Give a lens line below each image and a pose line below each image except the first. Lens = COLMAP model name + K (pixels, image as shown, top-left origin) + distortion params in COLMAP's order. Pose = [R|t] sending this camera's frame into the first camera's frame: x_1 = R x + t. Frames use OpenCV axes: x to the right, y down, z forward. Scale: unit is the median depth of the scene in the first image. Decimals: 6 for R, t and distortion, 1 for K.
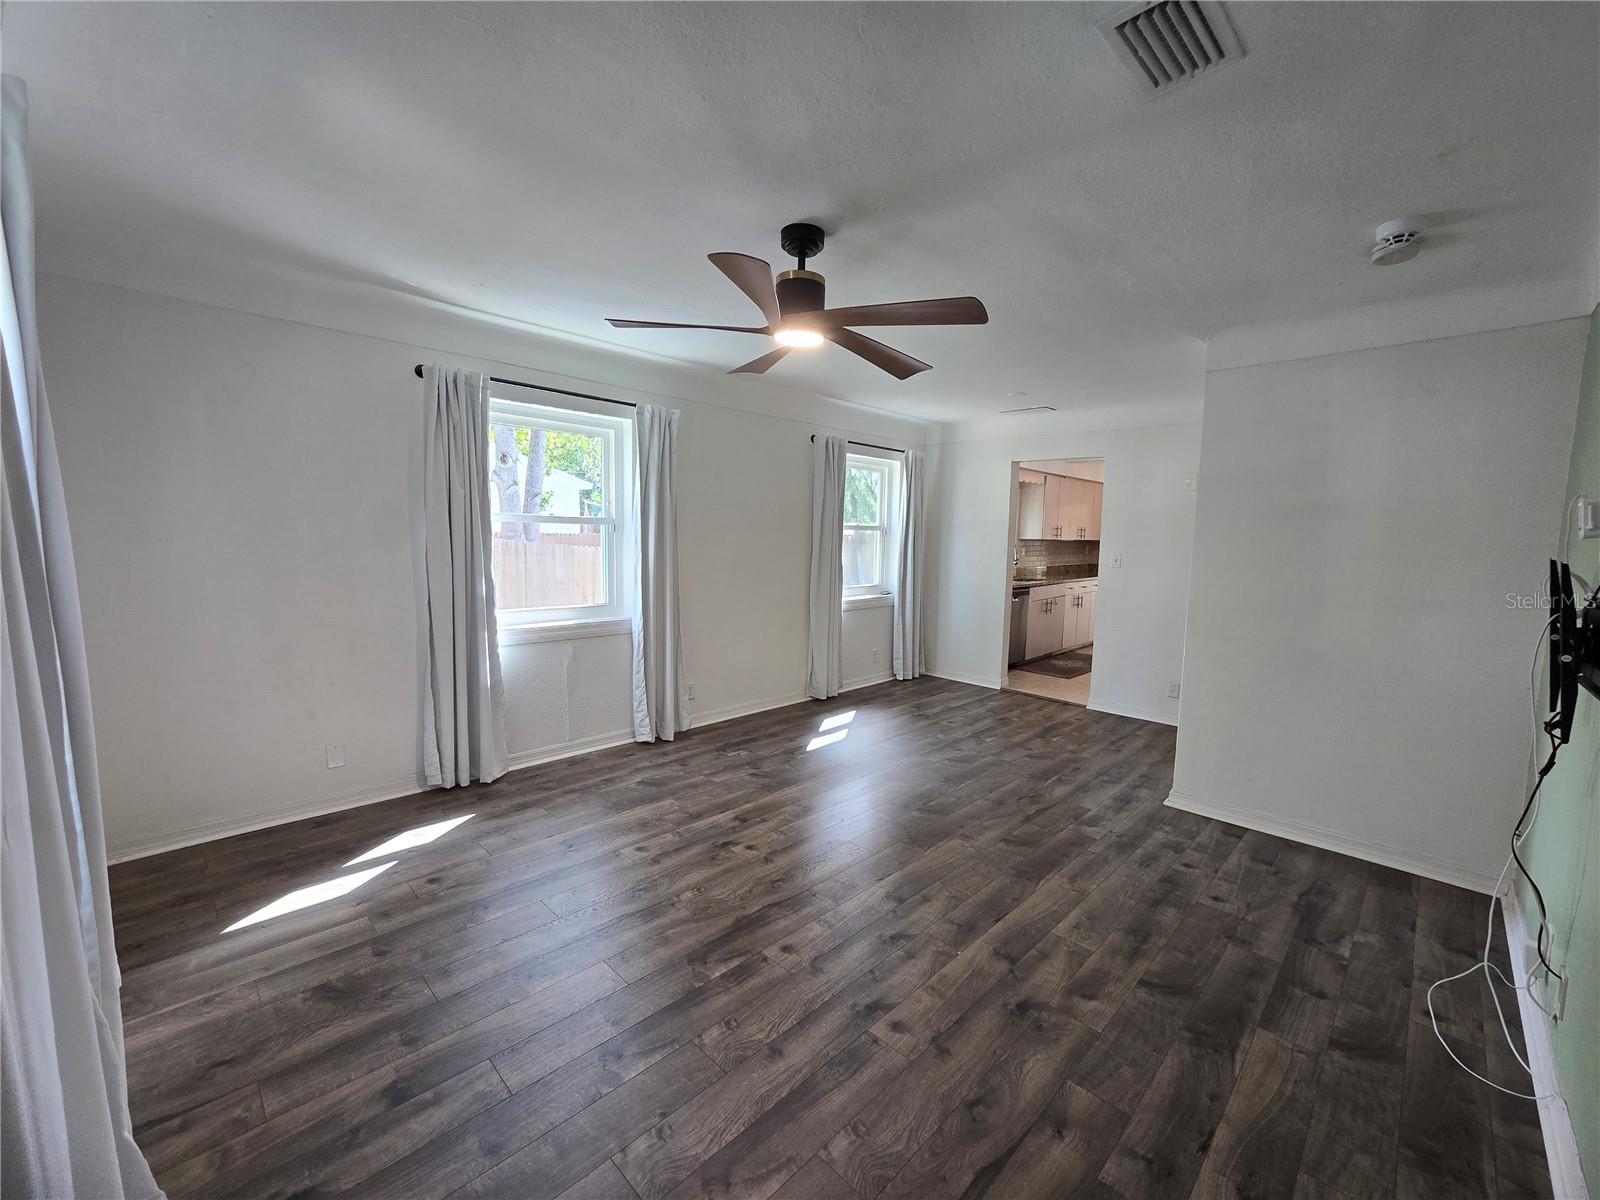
lens RADIAL K [[654.0, 0, 812.4], [0, 654.0, 609.1], [0, 0, 1]] dist [-0.002433, -0.000006]
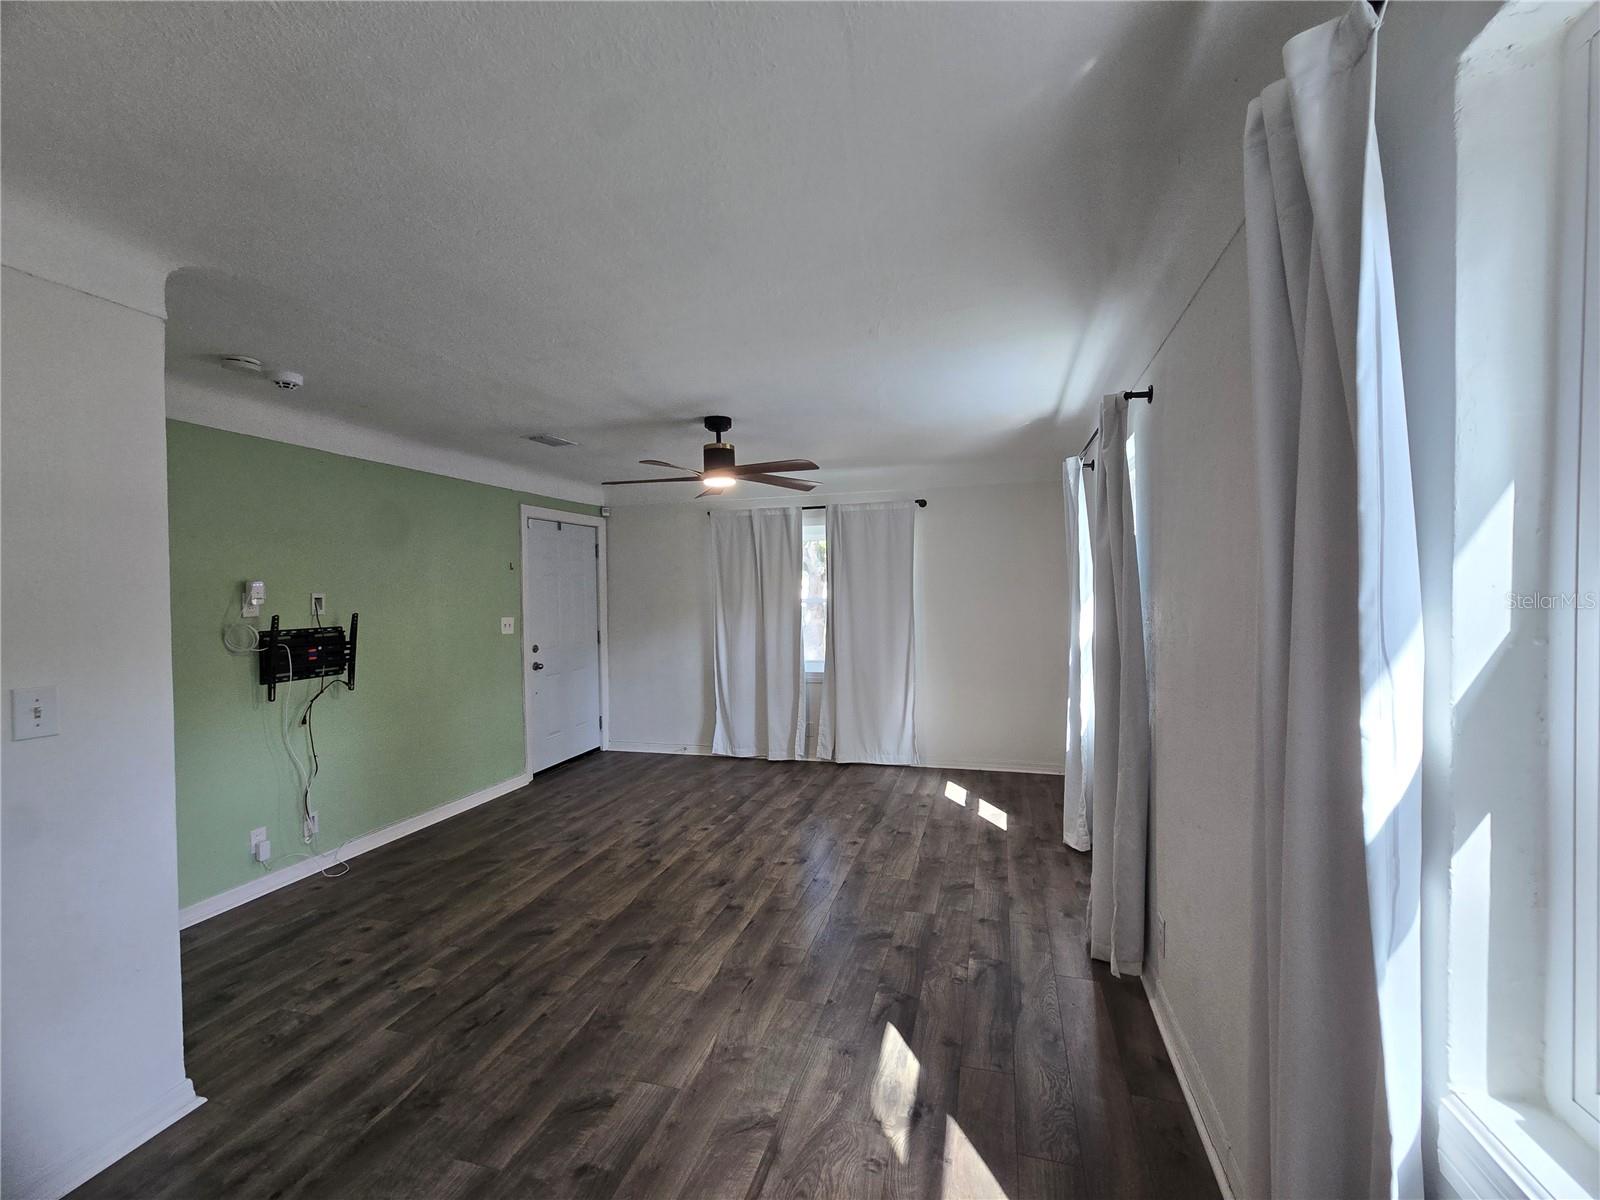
lens RADIAL K [[654.0, 0, 813.4], [0, 654.0, 605.0], [0, 0, 1]] dist [-0.002433, -0.000006]
pose [[-0.880580, -0.000483, -0.473898, 0.353722], [-0.060082, 0.992044, 0.110632, -0.202967], [0.470074, 0.125893, -0.873602, 1.679294]]
